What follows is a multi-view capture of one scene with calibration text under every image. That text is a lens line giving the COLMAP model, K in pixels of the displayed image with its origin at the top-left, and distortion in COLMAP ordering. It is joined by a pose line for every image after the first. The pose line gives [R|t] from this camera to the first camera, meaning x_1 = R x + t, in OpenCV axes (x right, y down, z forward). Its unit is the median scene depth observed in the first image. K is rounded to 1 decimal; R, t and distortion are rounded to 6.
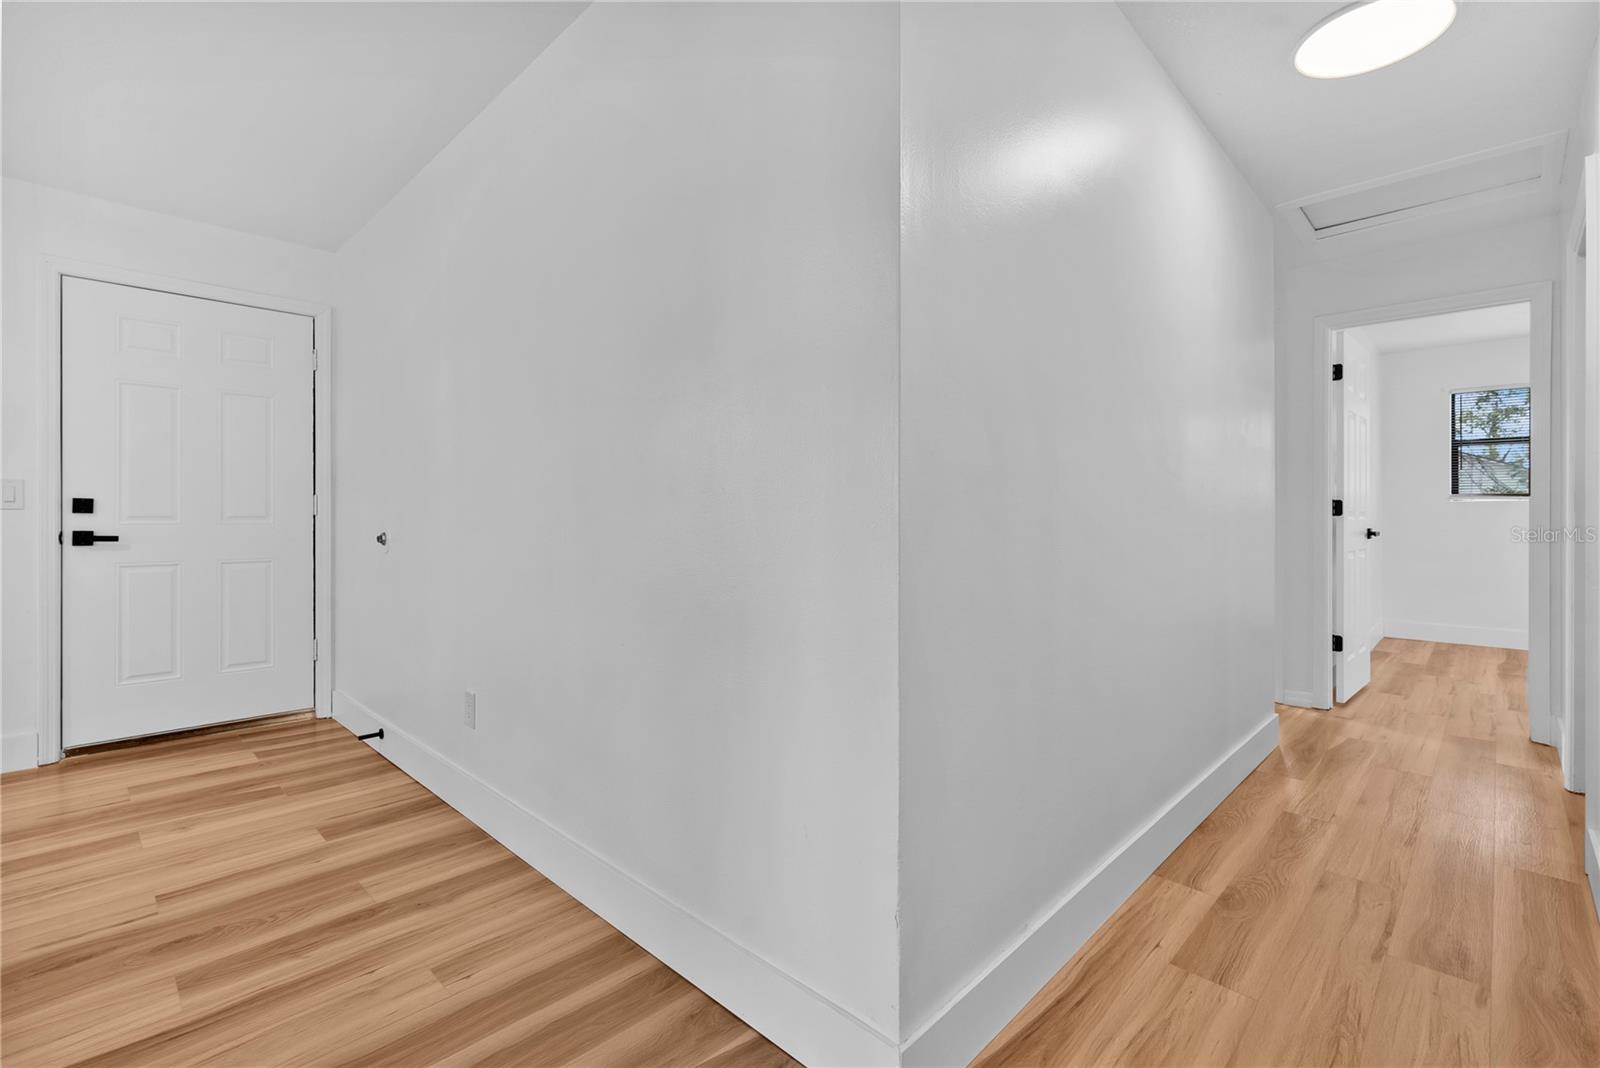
lens RADIAL K [[733.0, 0, 803.7], [0, 733.0, 527.1], [0, 0, 1]] dist [0.001631, 0.000478]
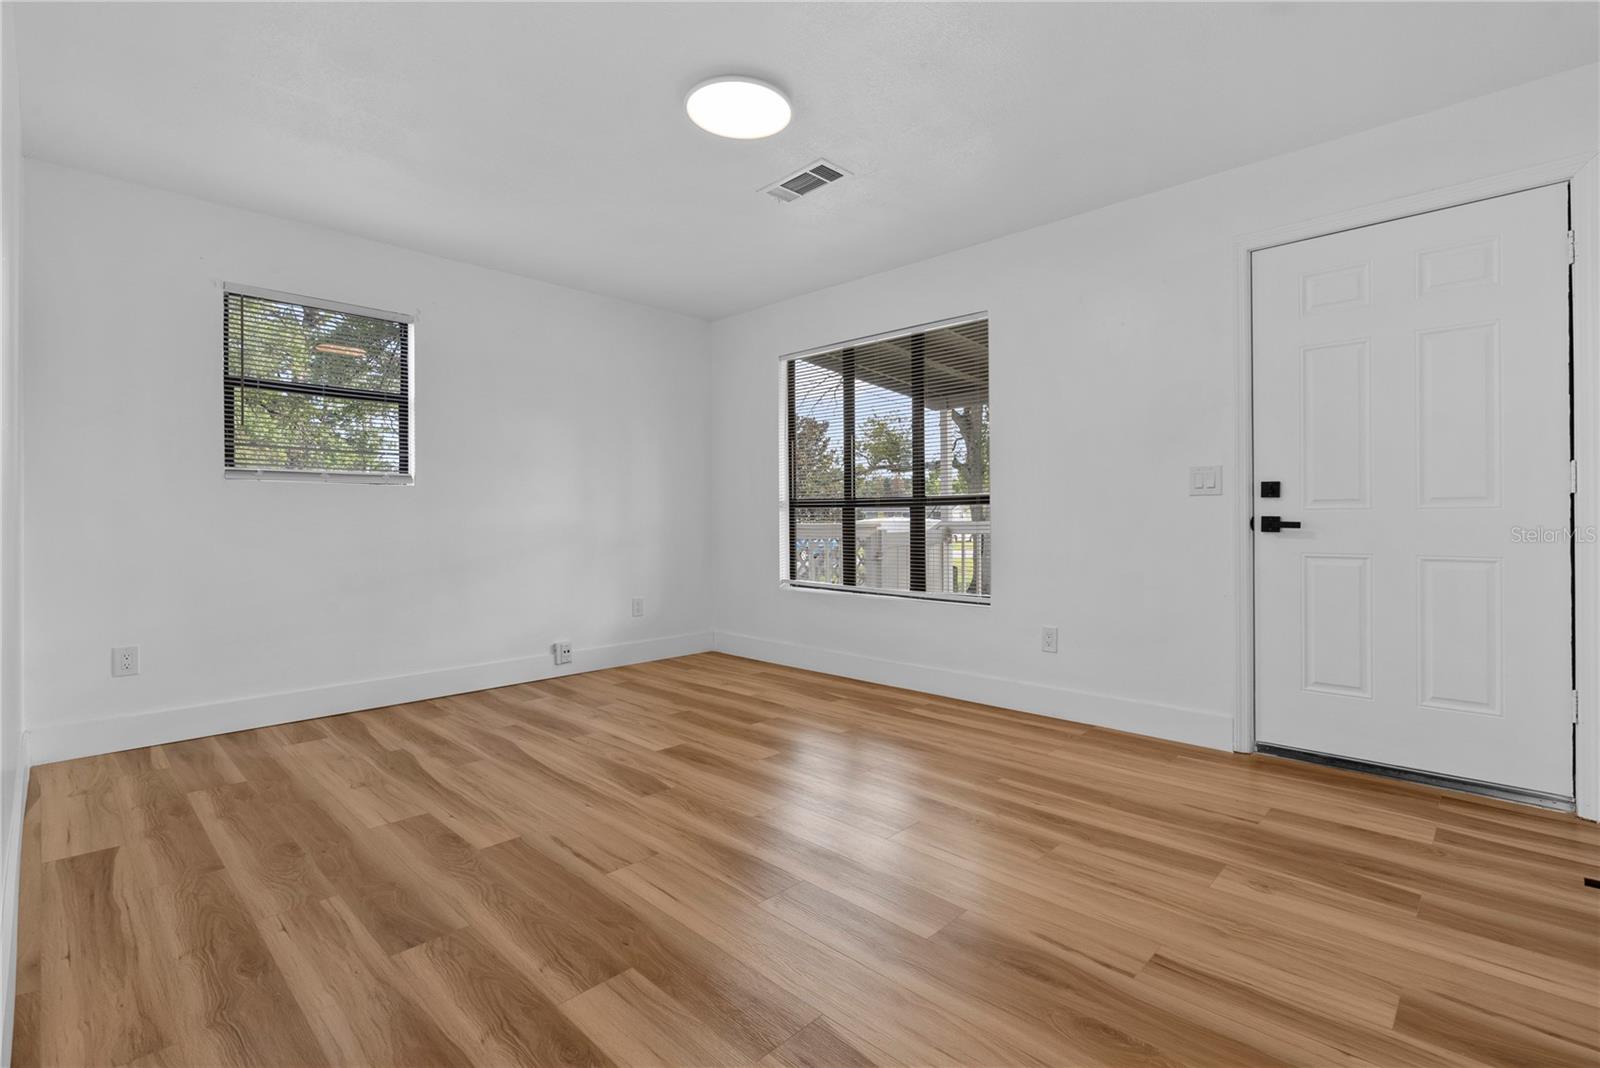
lens RADIAL K [[733.0, 0, 800.1], [0, 733.0, 524.2], [0, 0, 1]] dist [0.001631, 0.000478]
pose [[-0.002644, 0.004165, -0.999988, -0.047938], [-0.004595, 0.999981, 0.004178, 0.015997], [0.999986, 0.004606, -0.002625, 0.456482]]
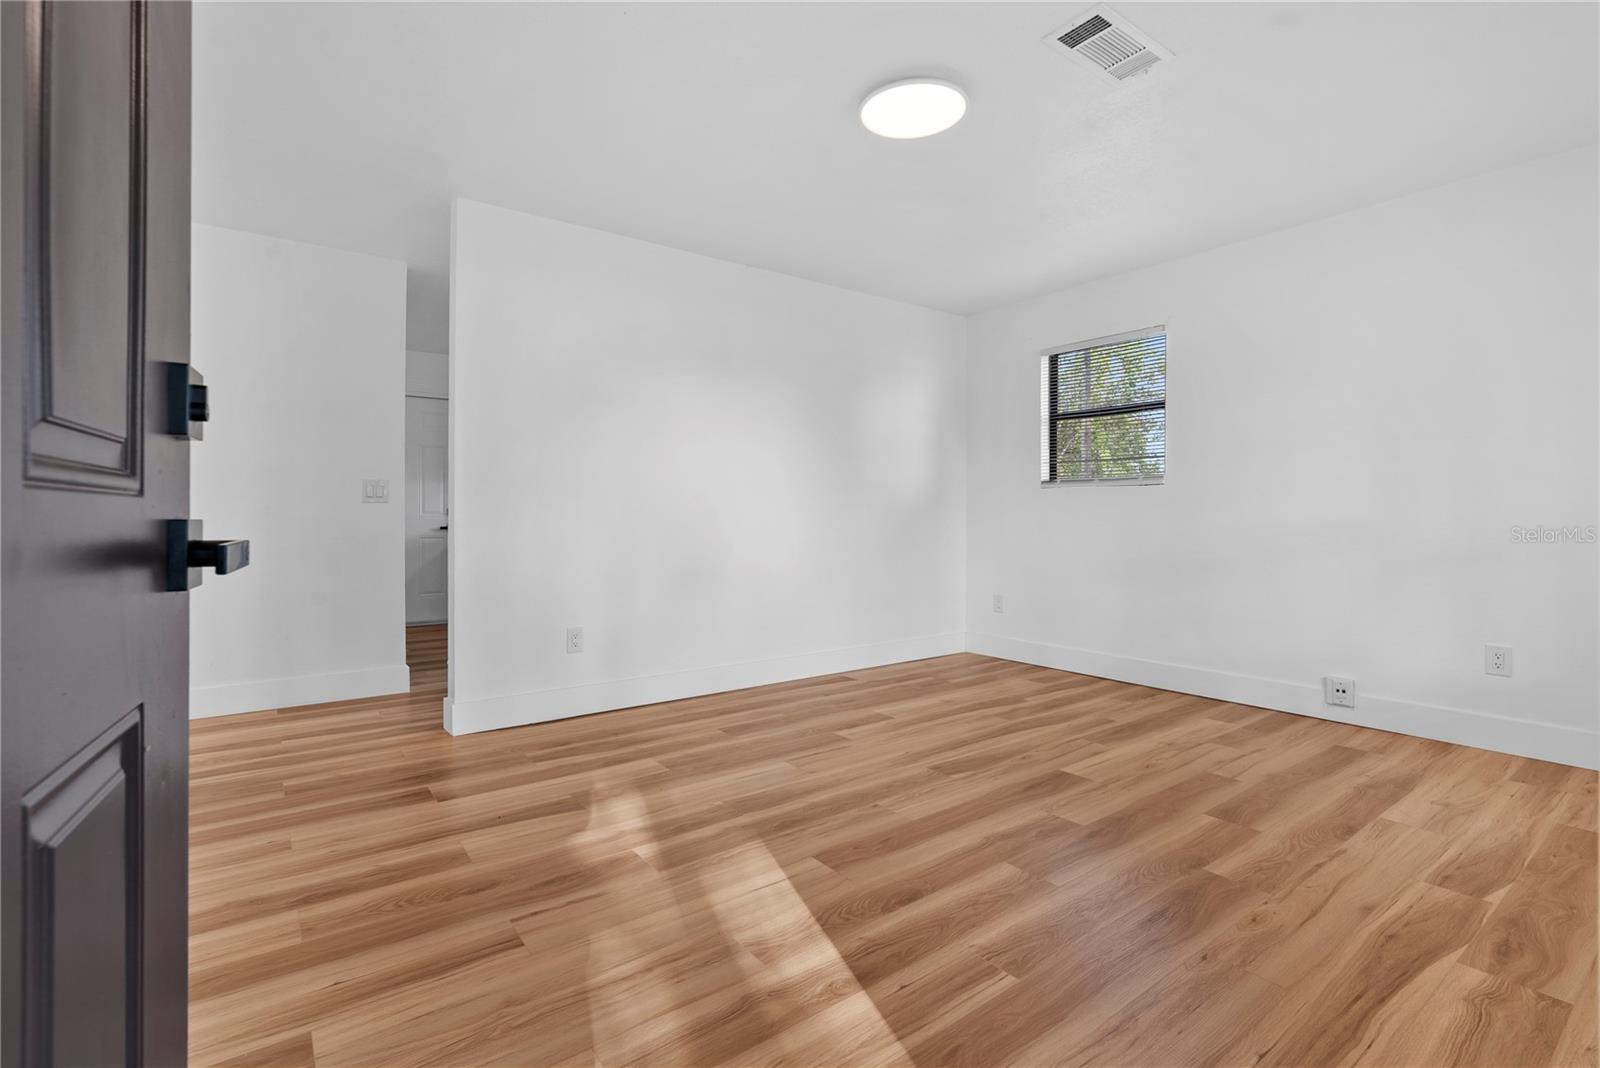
lens RADIAL K [[733.0, 0, 792.5], [0, 733.0, 511.5], [0, 0, 1]] dist [0.001631, 0.000478]
pose [[-0.986709, -0.002936, 0.162471, -0.999405], [-0.002915, 0.999996, 0.000369, 0.006552], [-0.162471, -0.000109, -0.986713, 1.344439]]
